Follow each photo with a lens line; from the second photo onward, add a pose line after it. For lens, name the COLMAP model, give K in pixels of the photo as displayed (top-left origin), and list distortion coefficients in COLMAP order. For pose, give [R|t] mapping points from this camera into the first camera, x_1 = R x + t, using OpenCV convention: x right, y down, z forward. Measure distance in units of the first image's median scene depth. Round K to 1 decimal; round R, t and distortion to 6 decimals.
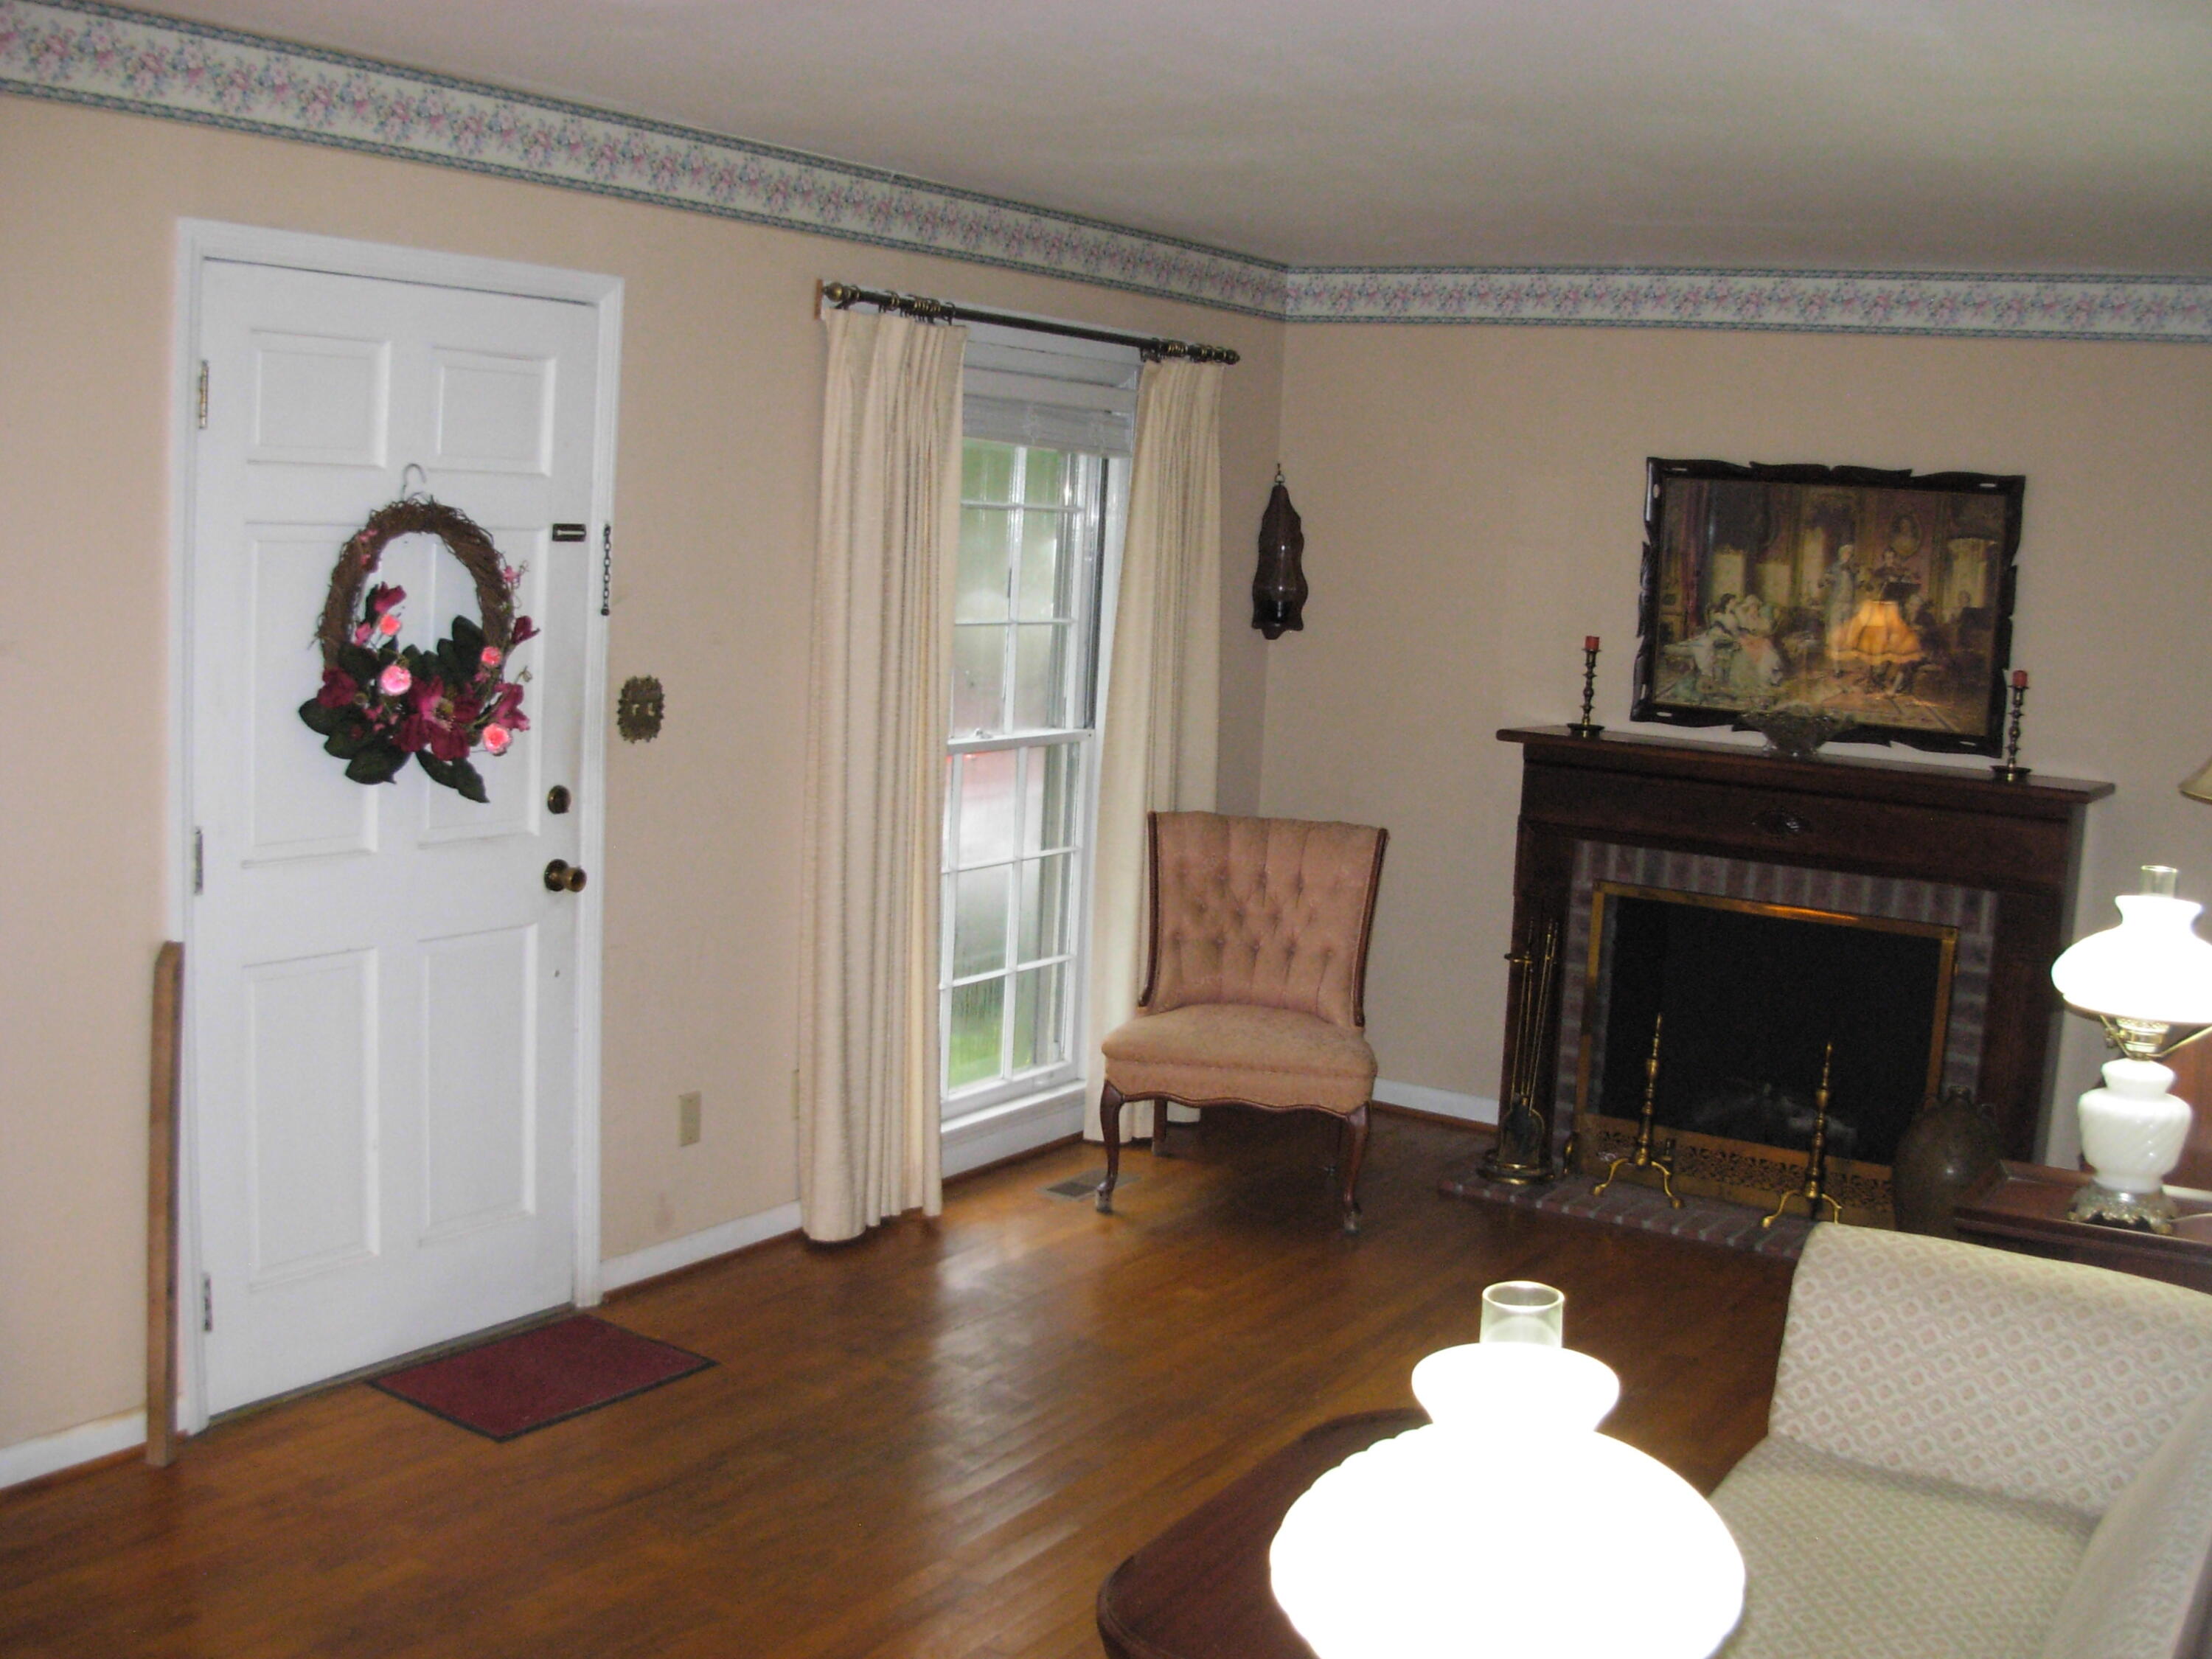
lens RADIAL K [[2347.4, 0, 1115.0], [0, 2347.4, 862.3], [0, 0, 1]] dist [-0.253628, 0.187455]
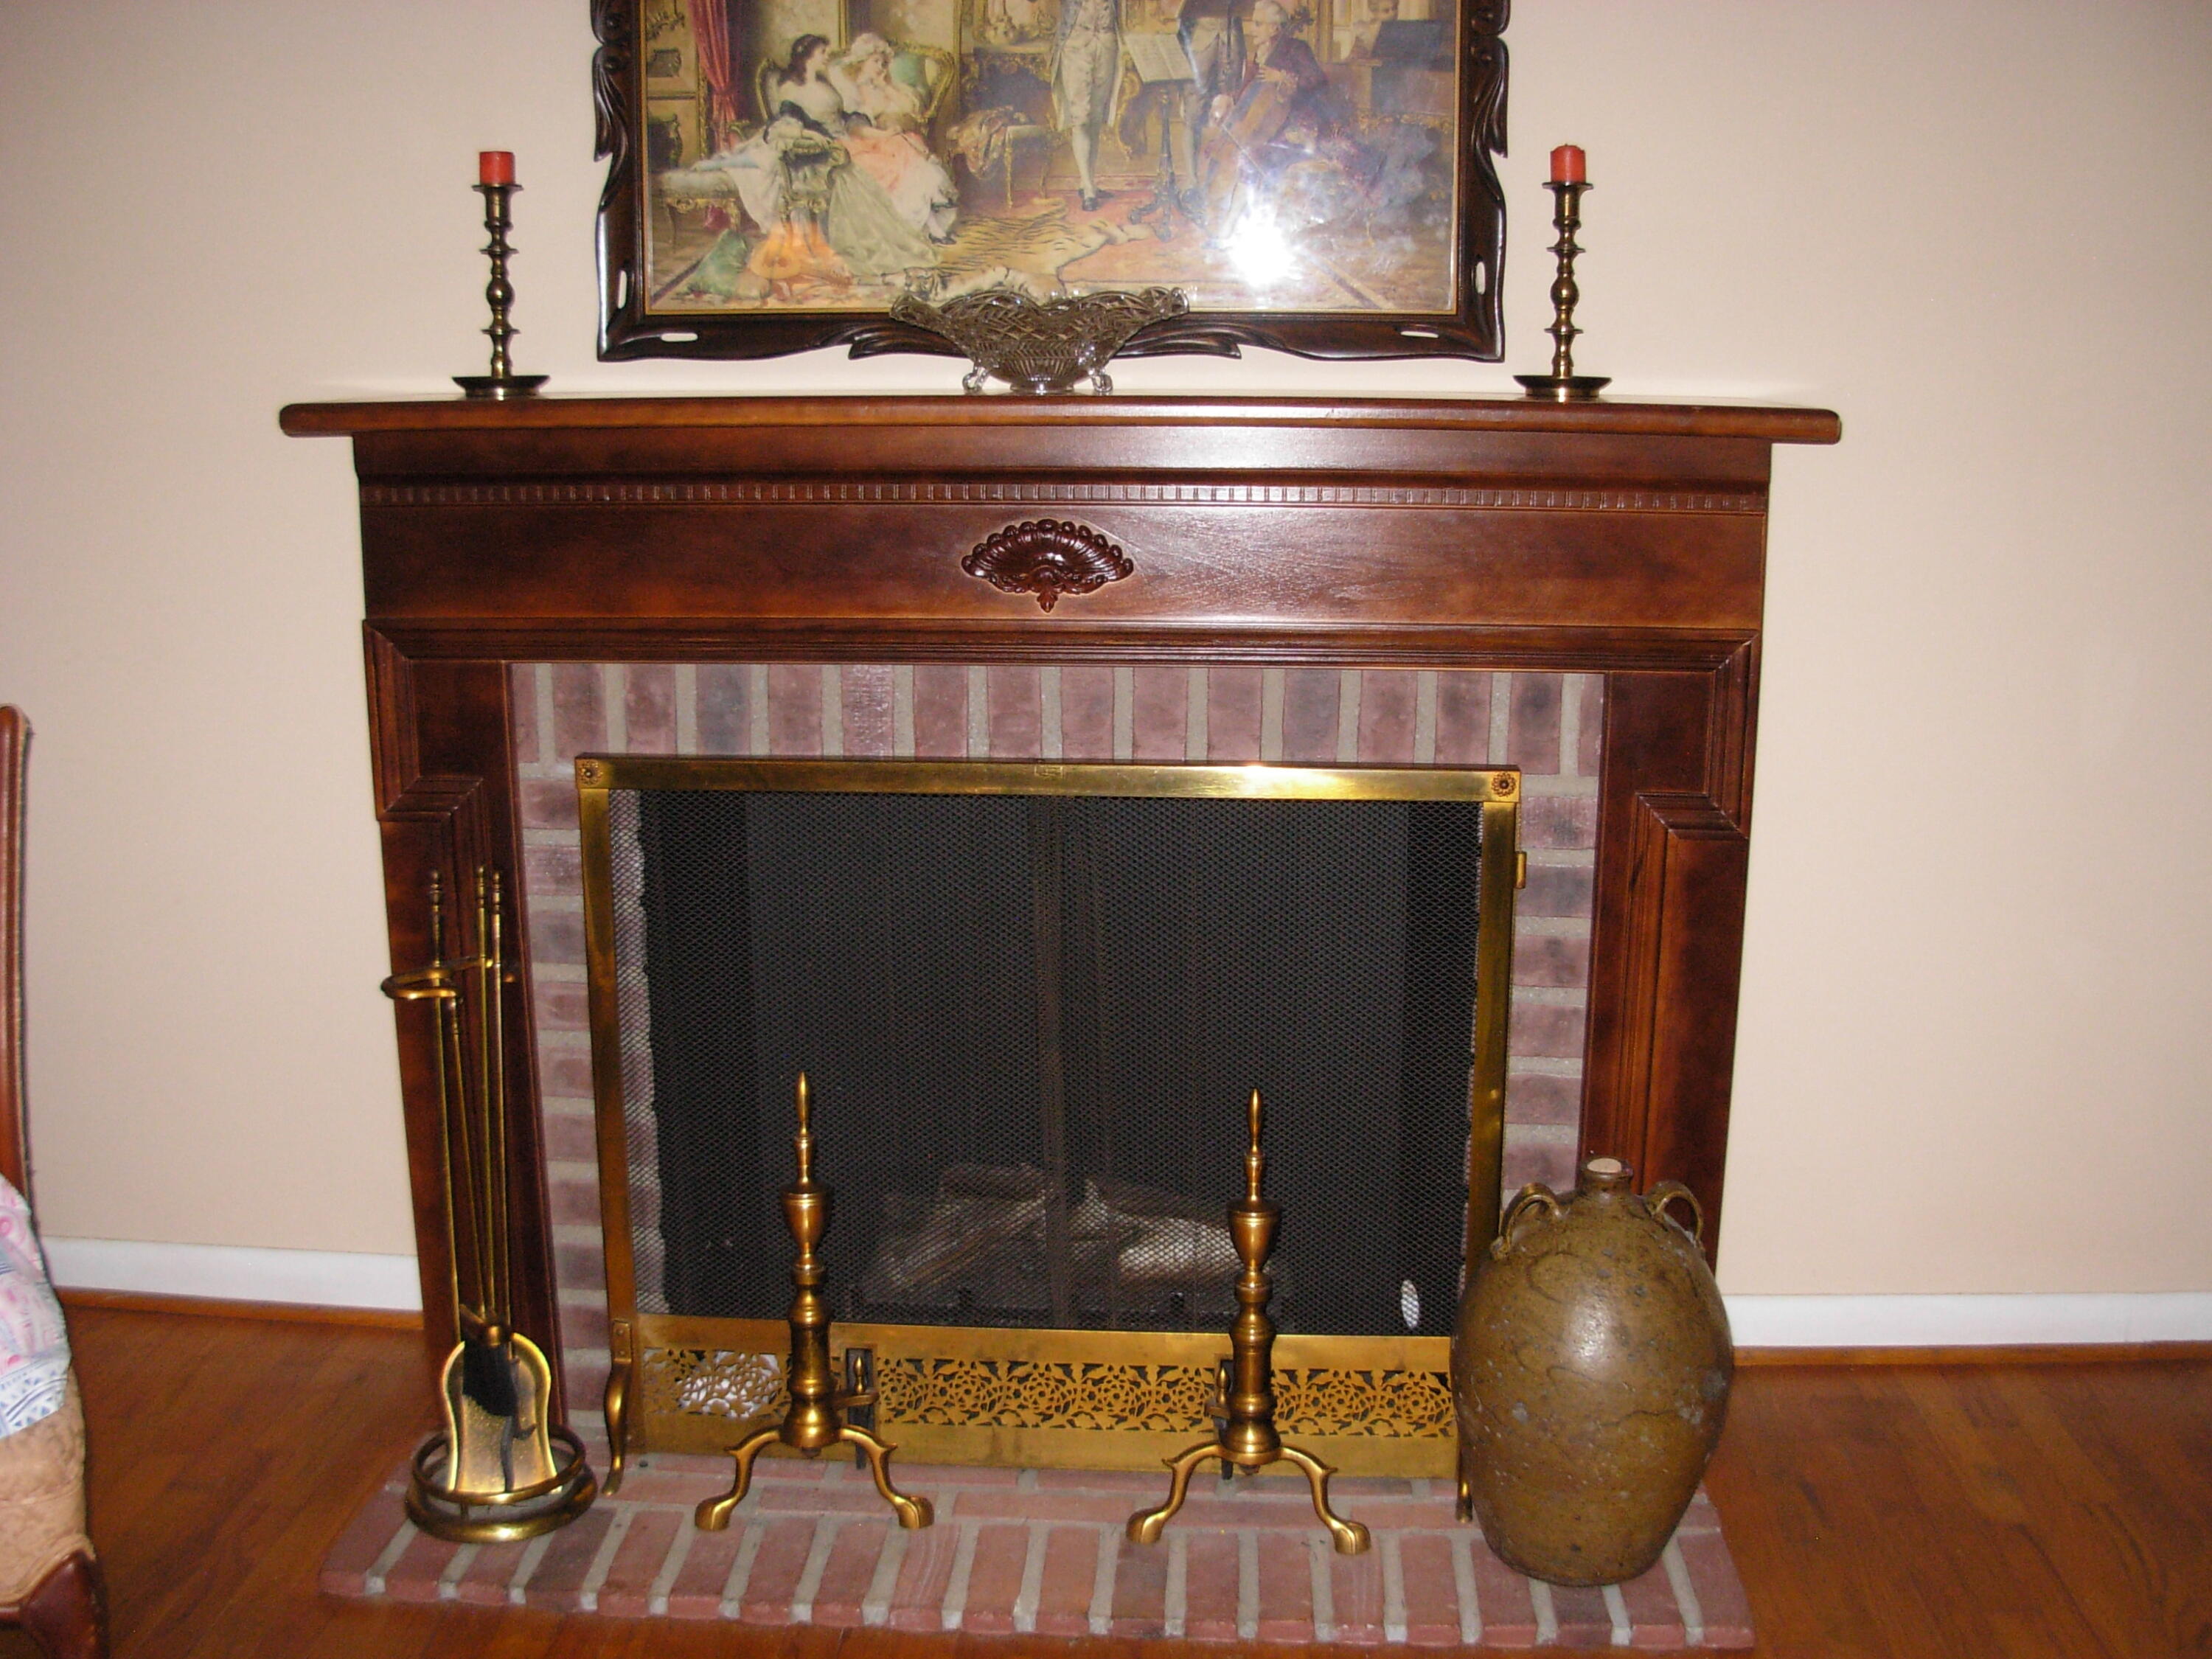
lens RADIAL K [[2347.4, 0, 1115.0], [0, 2347.4, 862.3], [0, 0, 1]] dist [-0.253628, 0.187455]
pose [[0.866181, -0.162937, 0.472422, 0.103621], [0.111797, 0.984573, 0.134598, -0.019199], [-0.487065, -0.063771, 0.871035, 0.656042]]
